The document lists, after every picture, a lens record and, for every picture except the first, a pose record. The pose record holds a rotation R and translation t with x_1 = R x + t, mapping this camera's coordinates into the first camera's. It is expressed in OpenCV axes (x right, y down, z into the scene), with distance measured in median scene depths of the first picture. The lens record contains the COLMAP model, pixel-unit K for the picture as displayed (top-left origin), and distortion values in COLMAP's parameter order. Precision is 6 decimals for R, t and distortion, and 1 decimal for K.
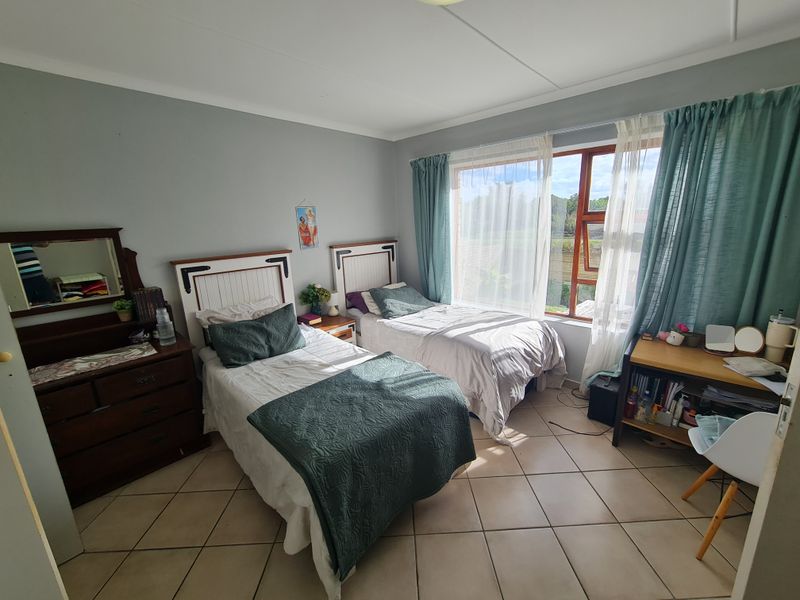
lens RADIAL K [[328.8, 0, 402.9], [0, 328.8, 299.4], [0, 0, 1]] dist [0.000422, 0.000153]
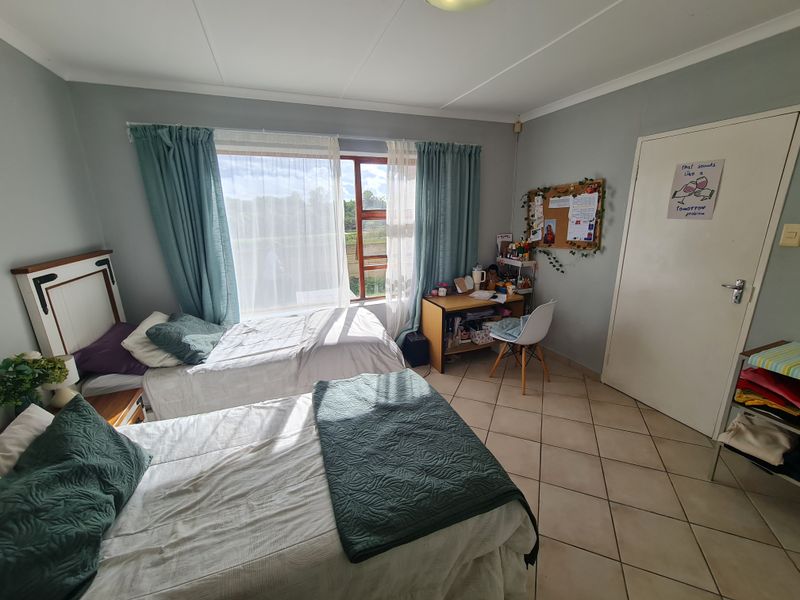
lens RADIAL K [[328.8, 0, 404.0], [0, 328.8, 299.7], [0, 0, 1]] dist [0.000422, 0.000153]
pose [[0.418962, -0.214086, 0.882404, -0.545024], [0.220340, 0.966731, 0.129929, -0.077341], [-0.880864, 0.139994, 0.452196, 0.397435]]
